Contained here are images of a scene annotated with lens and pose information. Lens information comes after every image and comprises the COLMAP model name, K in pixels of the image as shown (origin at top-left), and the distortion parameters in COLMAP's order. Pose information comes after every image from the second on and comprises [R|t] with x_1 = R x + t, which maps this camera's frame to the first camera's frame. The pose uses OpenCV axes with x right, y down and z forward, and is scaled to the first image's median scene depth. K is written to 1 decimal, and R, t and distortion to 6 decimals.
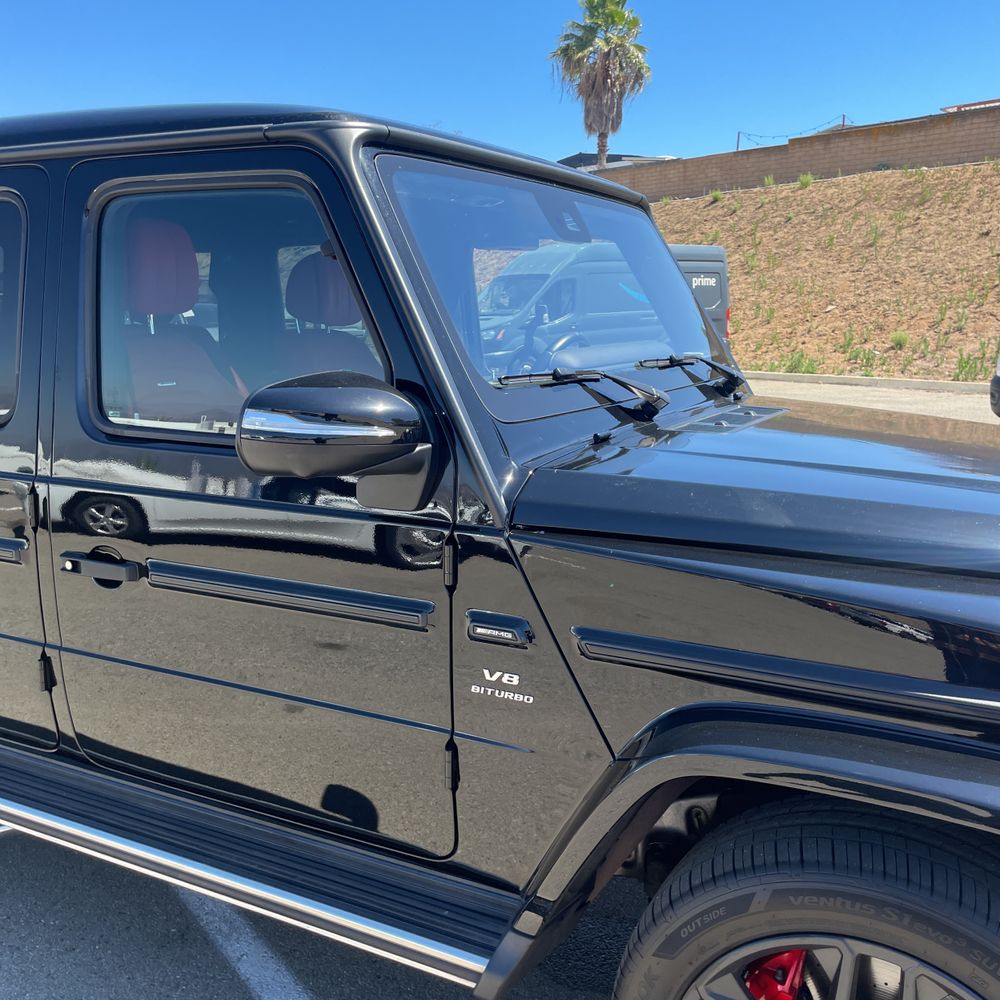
lens RADIAL K [[1007.7, 0, 503.9], [0, 1007.7, 499.7], [0, 0, 1]] dist [0.069509, -0.086368]
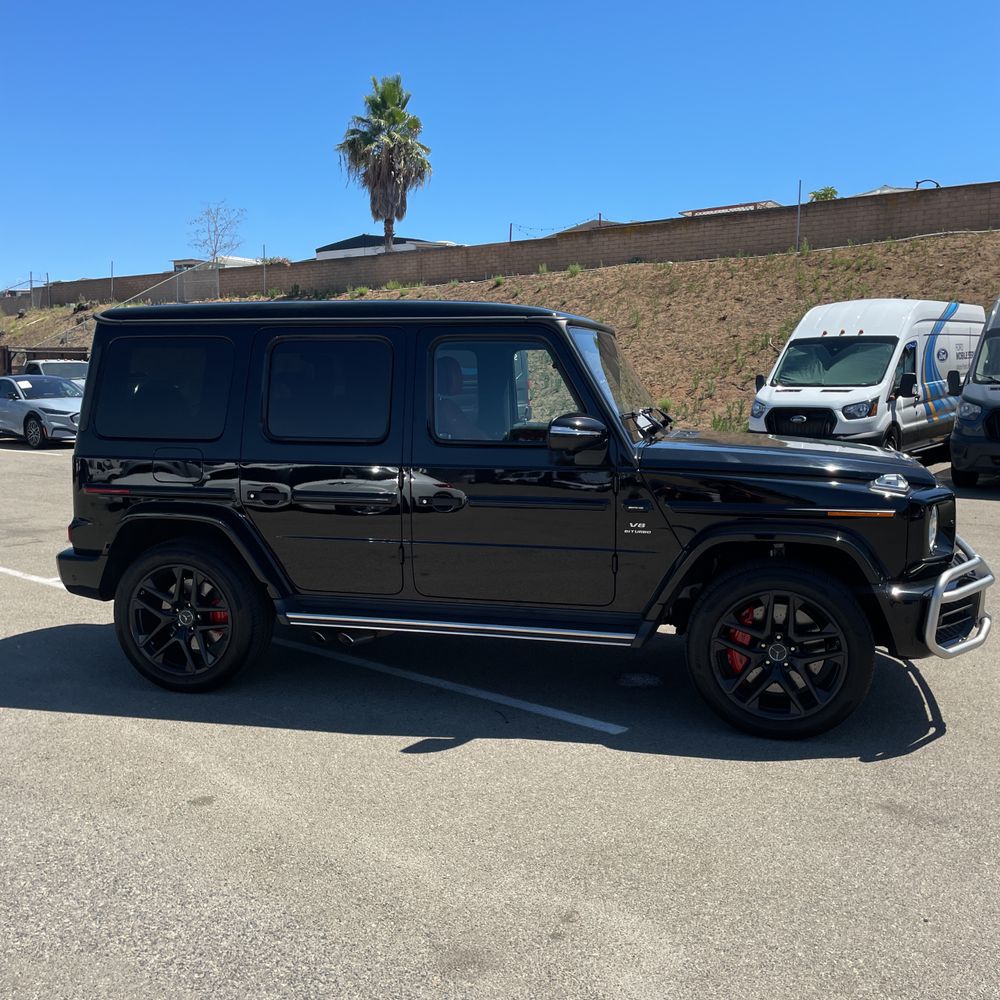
lens RADIAL K [[1012.7, 0, 500.0], [0, 1012.7, 500.0], [0, 0, 1]] dist [0.102894, -0.146639]
pose [[0.973541, -0.030929, 0.226410, -0.069661], [0.045928, 0.997063, -0.061280, 0.018623], [-0.223850, 0.070057, 0.972102, -0.110904]]
